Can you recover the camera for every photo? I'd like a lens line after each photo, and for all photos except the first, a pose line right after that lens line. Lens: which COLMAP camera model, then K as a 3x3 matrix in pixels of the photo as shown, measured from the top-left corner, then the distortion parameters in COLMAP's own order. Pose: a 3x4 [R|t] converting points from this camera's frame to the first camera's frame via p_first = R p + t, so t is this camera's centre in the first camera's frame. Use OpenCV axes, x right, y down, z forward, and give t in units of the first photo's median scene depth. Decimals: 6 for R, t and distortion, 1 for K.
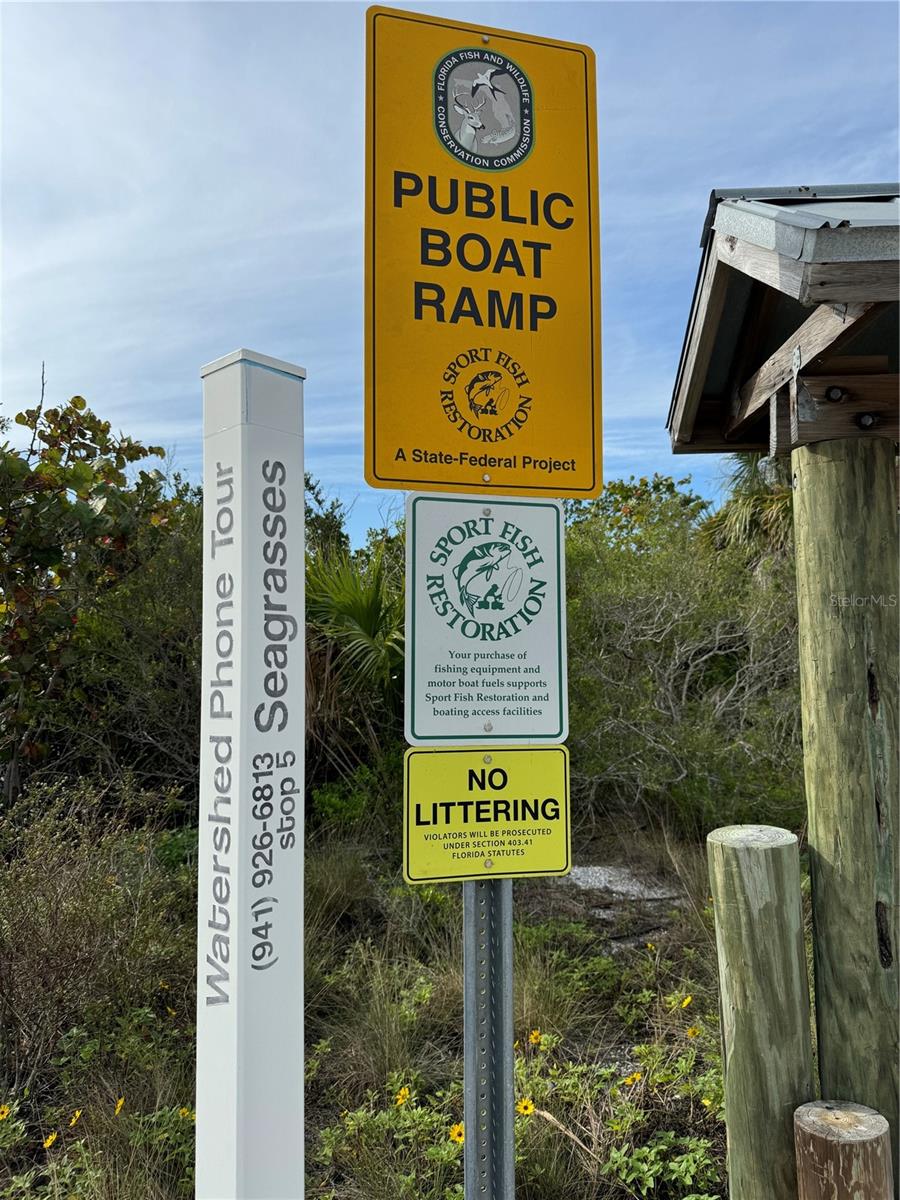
lens RADIAL K [[841.5, 0, 450.1], [0, 841.5, 600.1], [0, 0, 1]] dist [-0.000163, -0.001860]
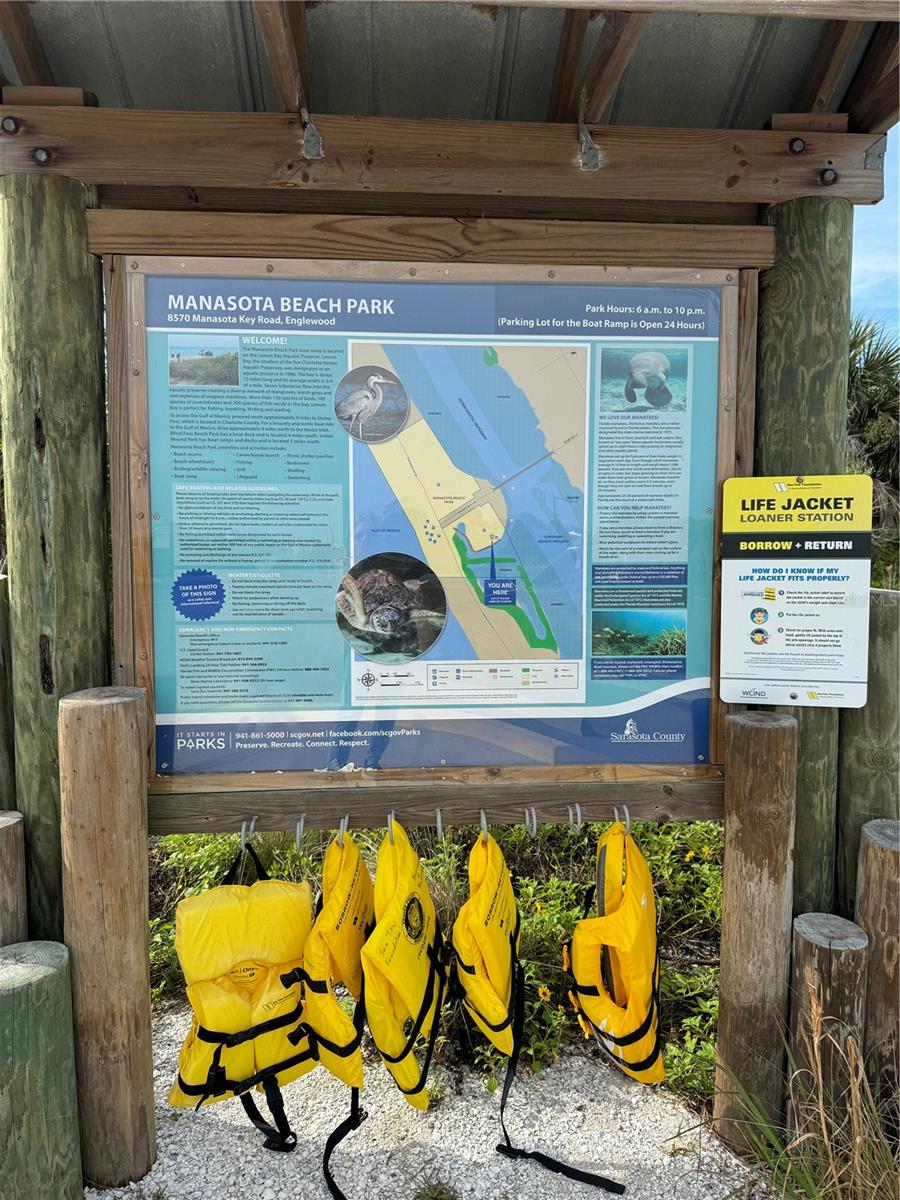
lens RADIAL K [[841.5, 0, 449.8], [0, 841.5, 600.1], [0, 0, 1]] dist [-0.000163, -0.001860]
pose [[0.995396, 0.003326, 0.095790, 0.905986], [-0.019210, 0.986042, 0.165385, 0.127199], [-0.093903, -0.166464, 0.981566, -0.085964]]
